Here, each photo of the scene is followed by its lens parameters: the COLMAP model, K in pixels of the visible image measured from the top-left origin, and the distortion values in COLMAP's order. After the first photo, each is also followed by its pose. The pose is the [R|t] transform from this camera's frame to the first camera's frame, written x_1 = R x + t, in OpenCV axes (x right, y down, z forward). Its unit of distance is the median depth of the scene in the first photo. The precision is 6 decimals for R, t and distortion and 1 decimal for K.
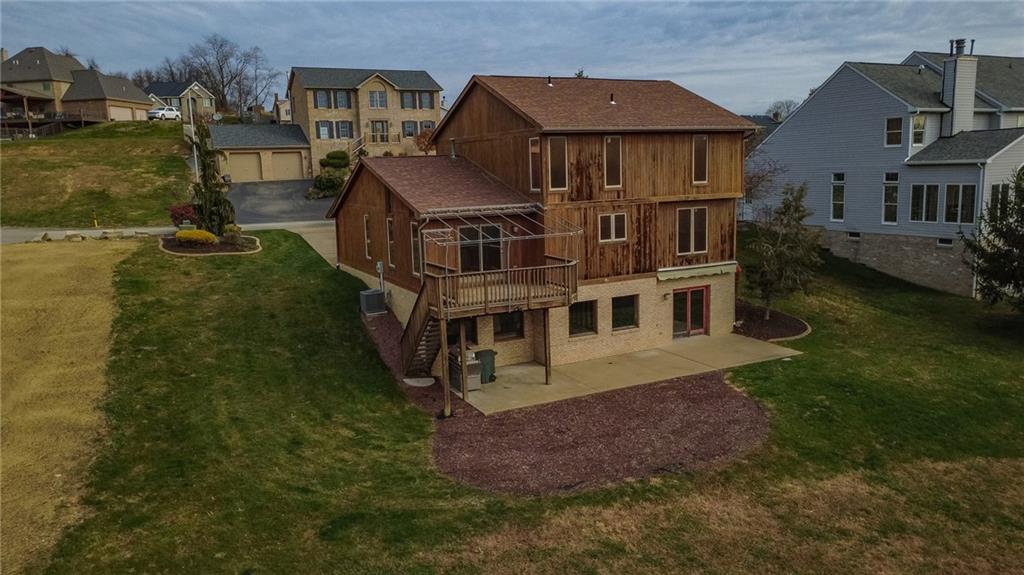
lens RADIAL K [[749.7, 0, 518.2], [0, 749.7, 285.3], [0, 0, 1]] dist [-0.018737, 0.014521]
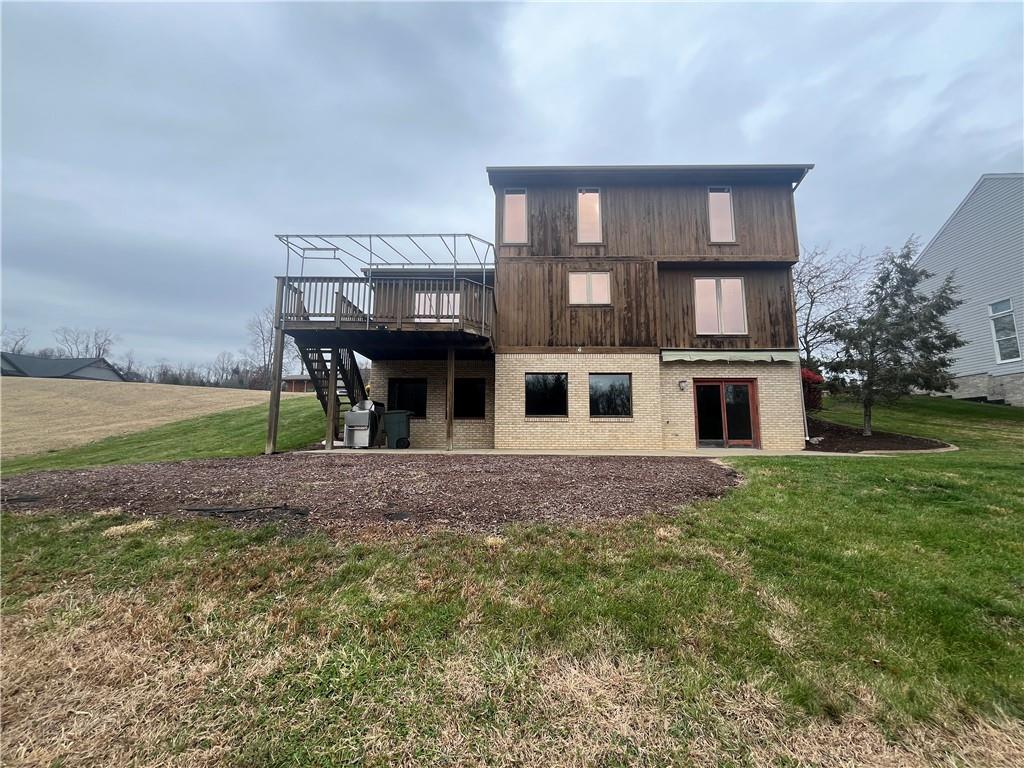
lens RADIAL K [[415.6, 0, 512.2], [0, 415.6, 383.8], [0, 0, 1]] dist [-0.002415, -0.000145]
pose [[0.876407, -0.029958, -0.480639, 0.263362], [-0.112217, 0.957883, -0.264323, 0.152037], [0.468315, 0.285591, 0.836134, 0.593854]]
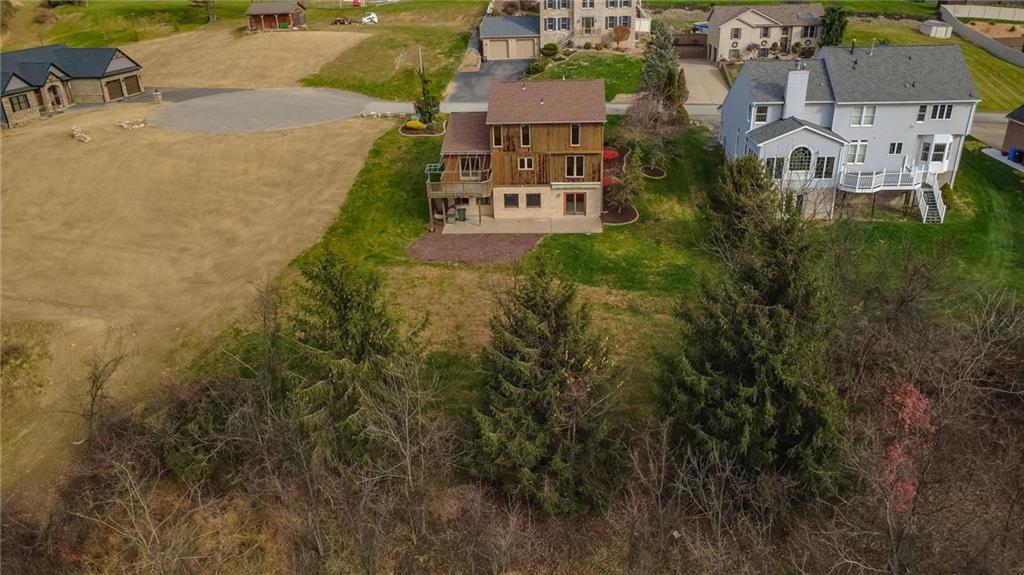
lens RADIAL K [[749.7, 0, 510.3], [0, 749.7, 285.4], [0, 0, 1]] dist [-0.018737, 0.014521]
pose [[0.859635, 0.215904, -0.463048, 1.196185], [-0.076888, 0.950670, 0.300525, -0.397990], [0.505091, -0.222739, 0.833829, -0.985466]]
